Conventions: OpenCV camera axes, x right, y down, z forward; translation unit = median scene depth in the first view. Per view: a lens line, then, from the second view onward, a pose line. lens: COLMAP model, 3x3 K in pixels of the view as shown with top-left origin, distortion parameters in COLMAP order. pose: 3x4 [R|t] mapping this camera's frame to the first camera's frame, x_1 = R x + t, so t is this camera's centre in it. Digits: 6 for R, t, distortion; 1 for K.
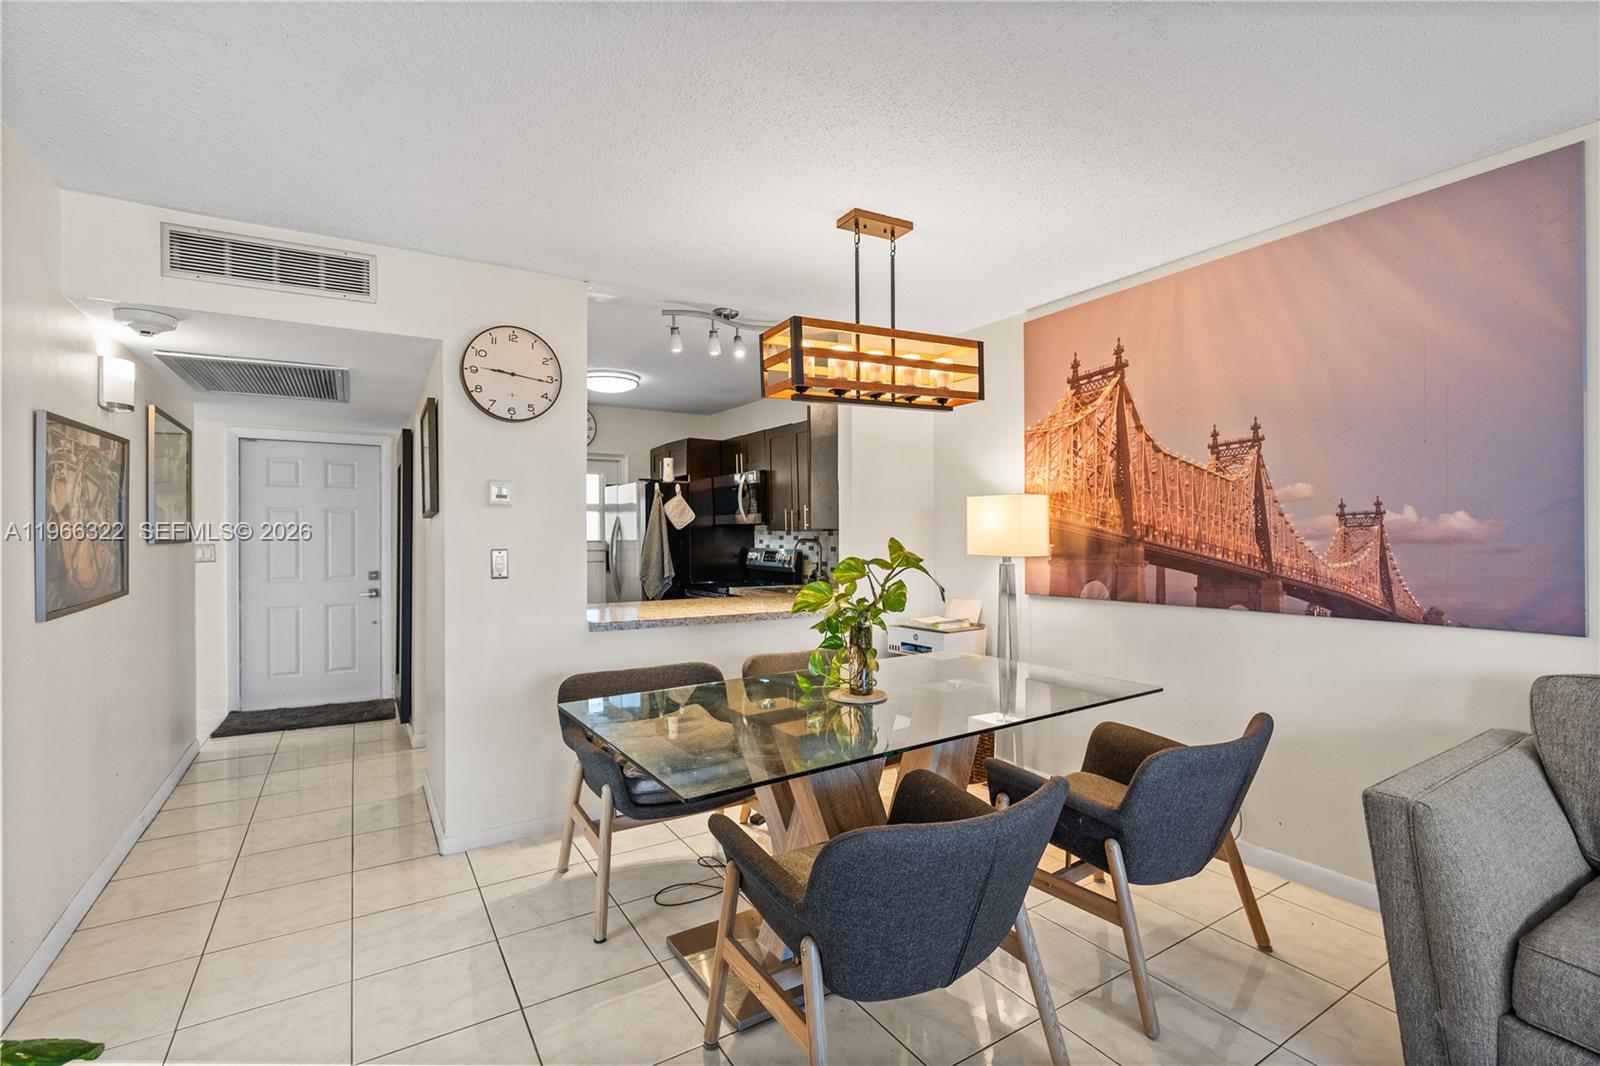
lens RADIAL K [[721.4, 0, 801.8], [0, 721.4, 530.2], [0, 0, 1]] dist [0.000073, 0.000026]
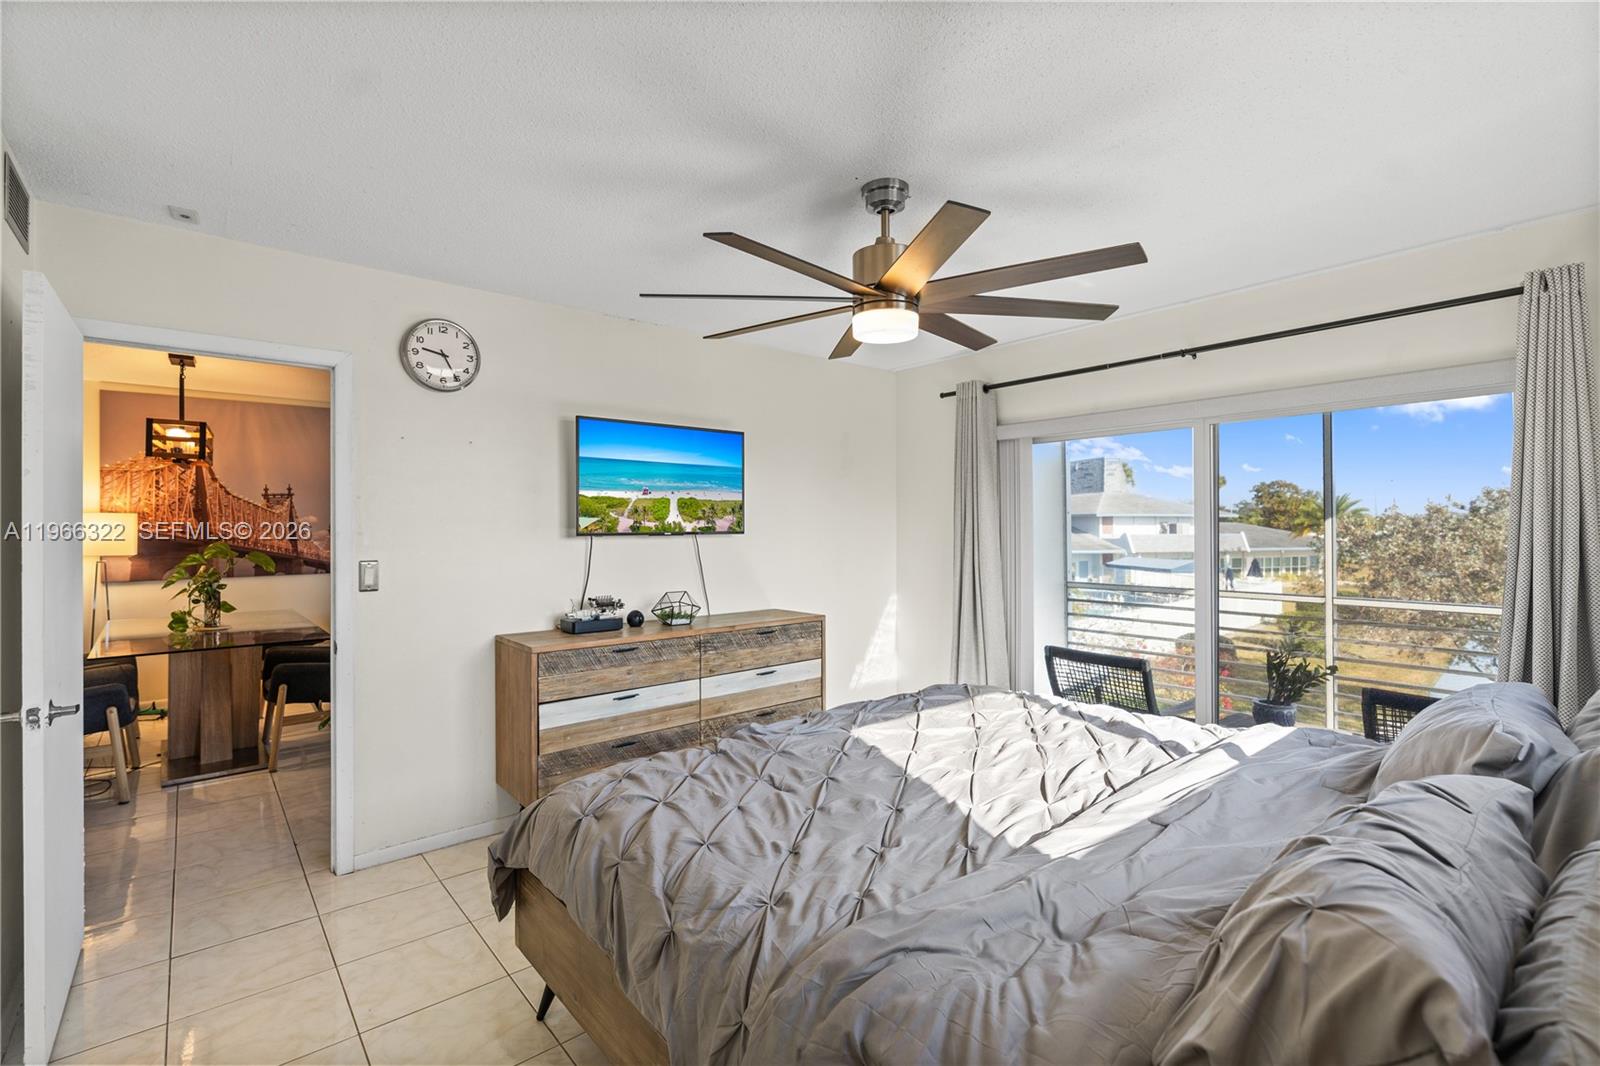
lens RADIAL K [[721.4, 0, 801.3], [0, 721.4, 533.5], [0, 0, 1]] dist [0.000073, 0.000026]
pose [[-0.141932, 0.003760, 0.989869, -1.457320], [0.004870, 0.999983, -0.003101, 0.003507], [-0.989864, 0.004380, -0.141948, -0.171334]]
